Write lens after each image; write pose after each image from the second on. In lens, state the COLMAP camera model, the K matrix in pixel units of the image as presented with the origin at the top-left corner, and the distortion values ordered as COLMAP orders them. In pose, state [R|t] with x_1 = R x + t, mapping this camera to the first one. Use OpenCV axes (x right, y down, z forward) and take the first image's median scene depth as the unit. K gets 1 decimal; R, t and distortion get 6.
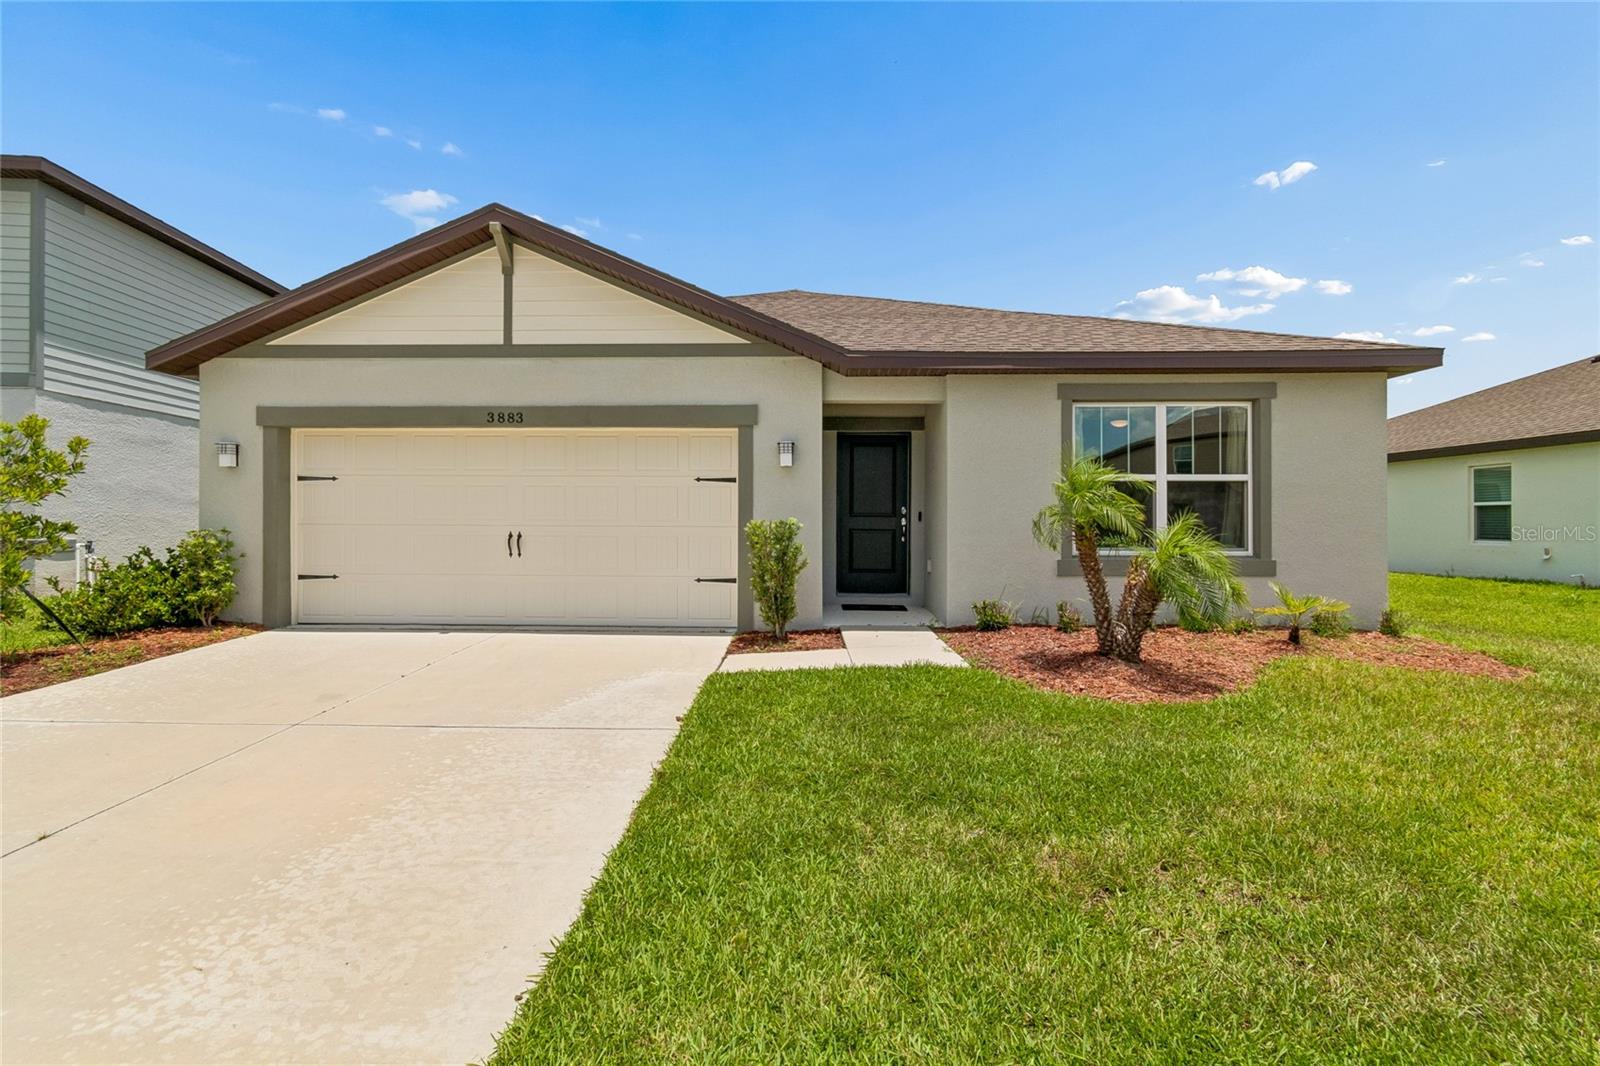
lens RADIAL K [[736.6, 0, 789.8], [0, 736.6, 523.6], [0, 0, 1]] dist [-0.001276, -0.000779]
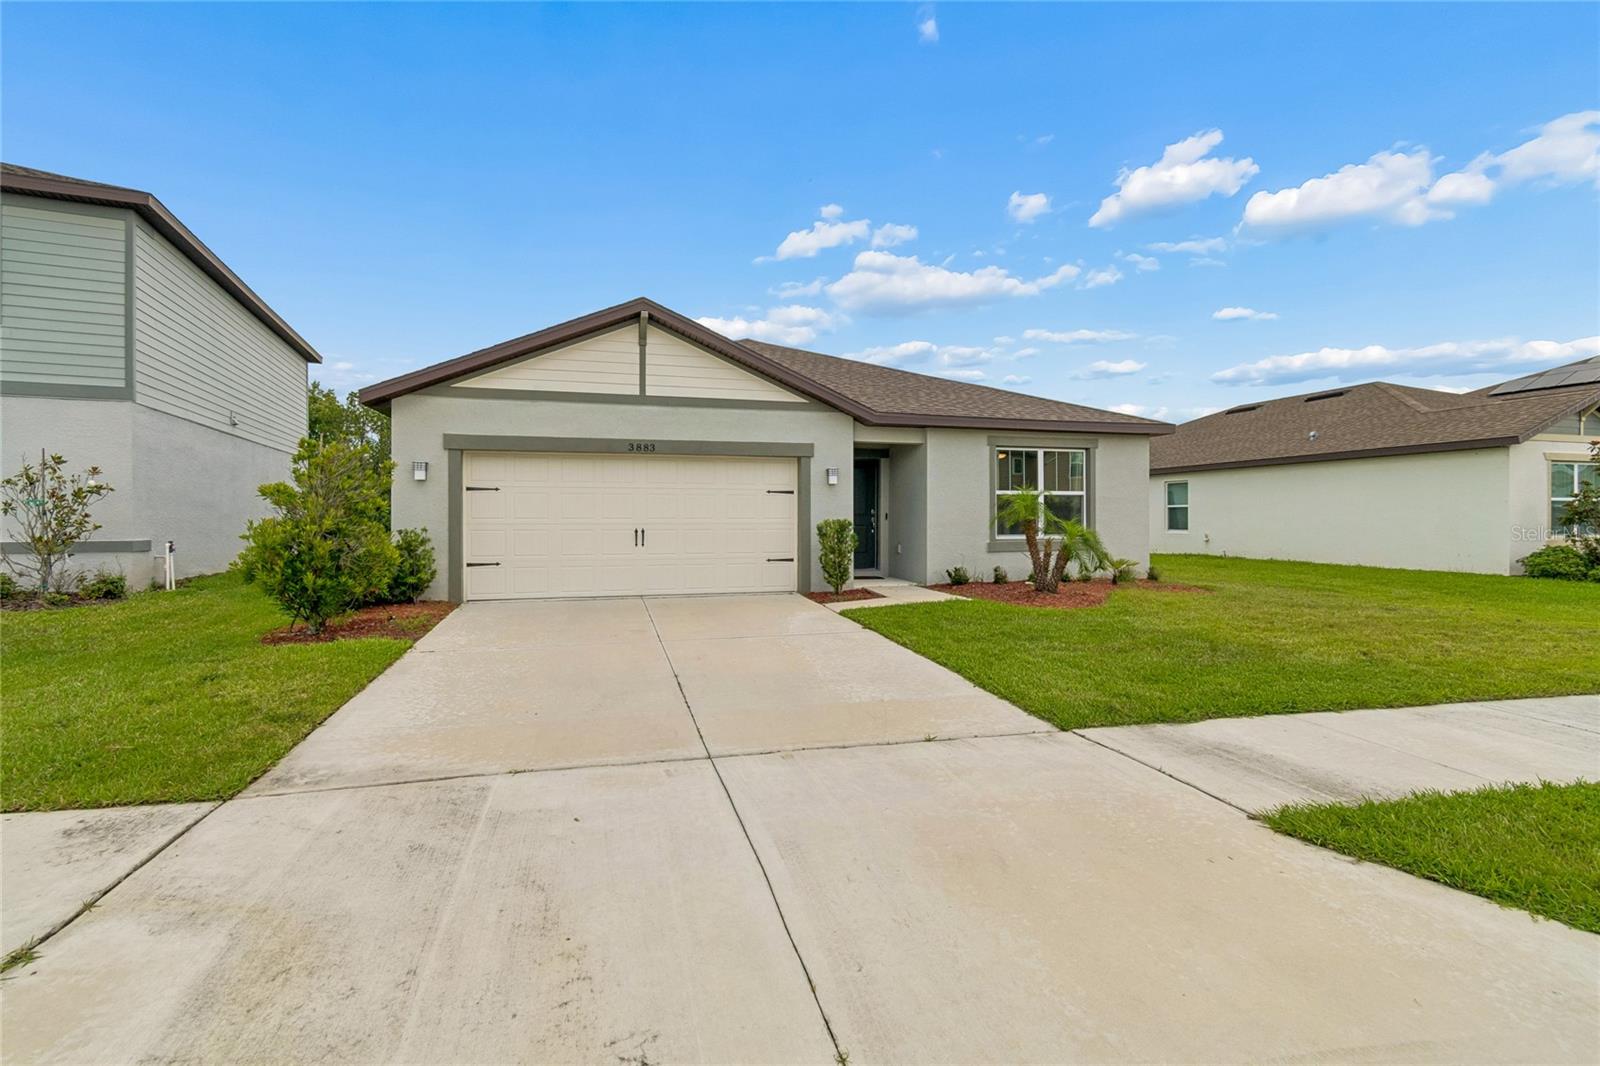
lens RADIAL K [[713.7, 0, 799.2], [0, 713.7, 518.8], [0, 0, 1]] dist [0.000692, -0.000496]
pose [[0.954125, -0.004693, 0.299371, -0.509221], [0.005762, 0.999980, -0.002686, -0.001949], [-0.299353, 0.004288, 0.954133, -0.391985]]
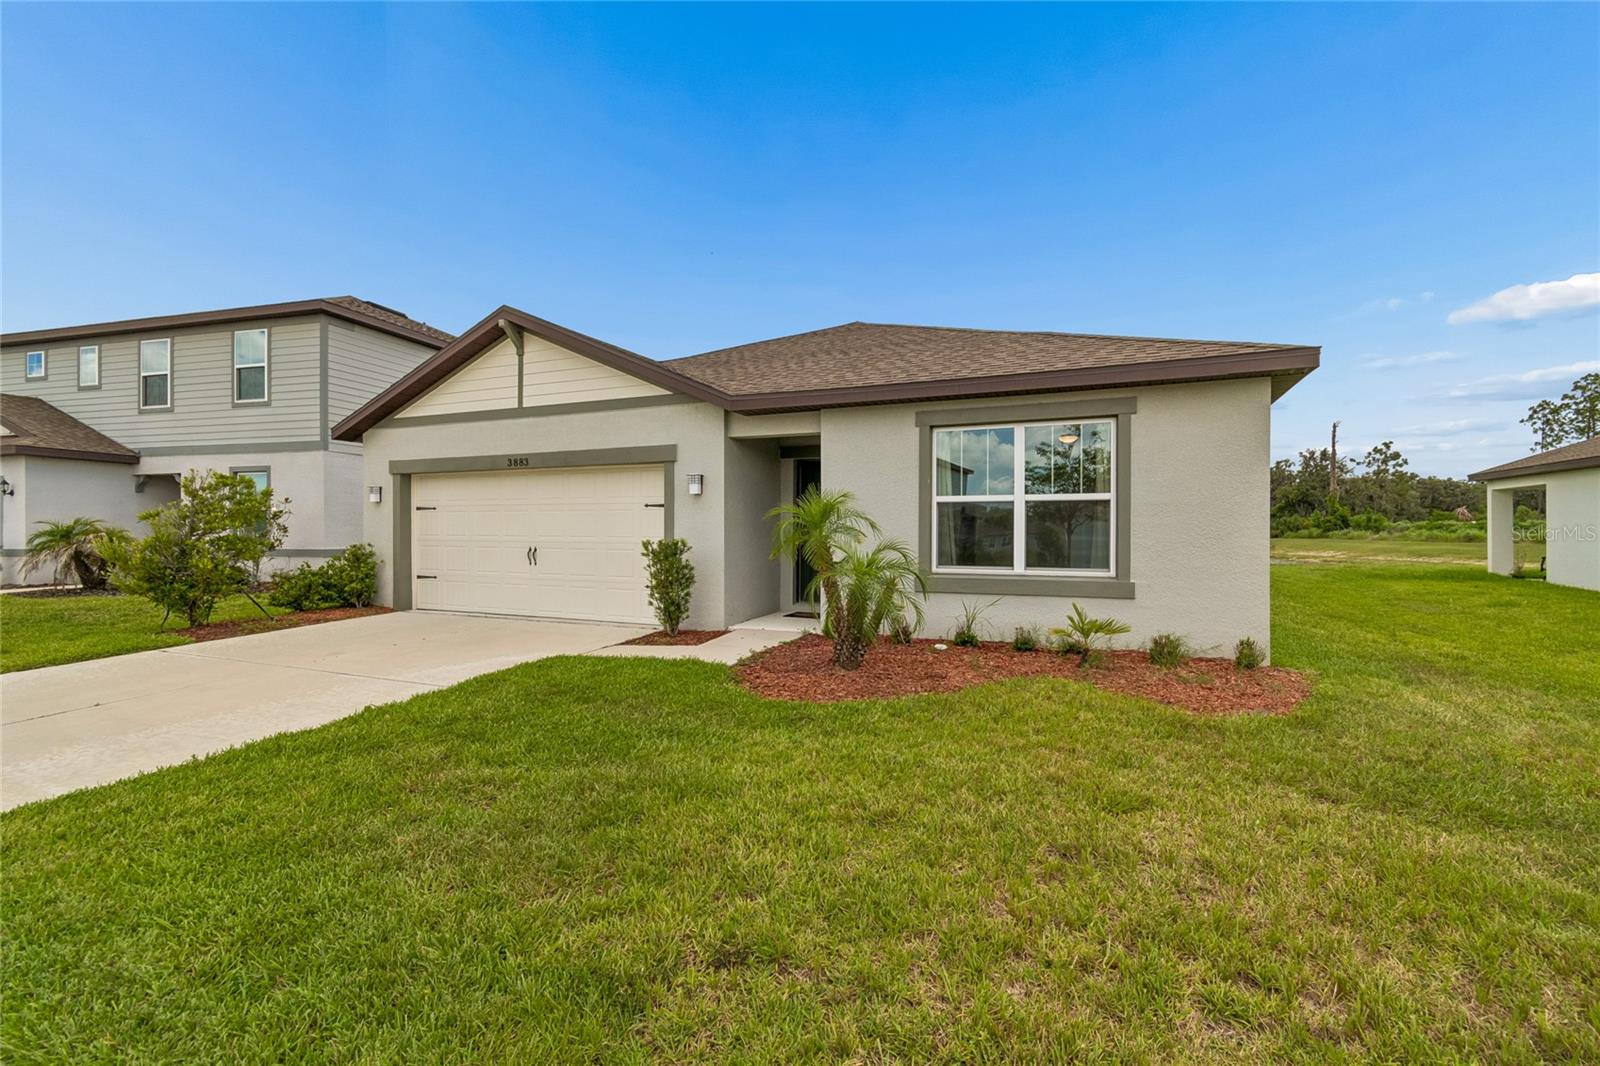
lens RADIAL K [[727.9, 0, 796.6], [0, 727.9, 538.1], [0, 0, 1]] dist [0.001972, -0.005988]
pose [[0.924948, 0.002339, -0.380086, 0.594372], [0.000753, 0.999968, 0.007986, -0.015128], [0.380092, -0.007673, 0.924917, -0.041995]]
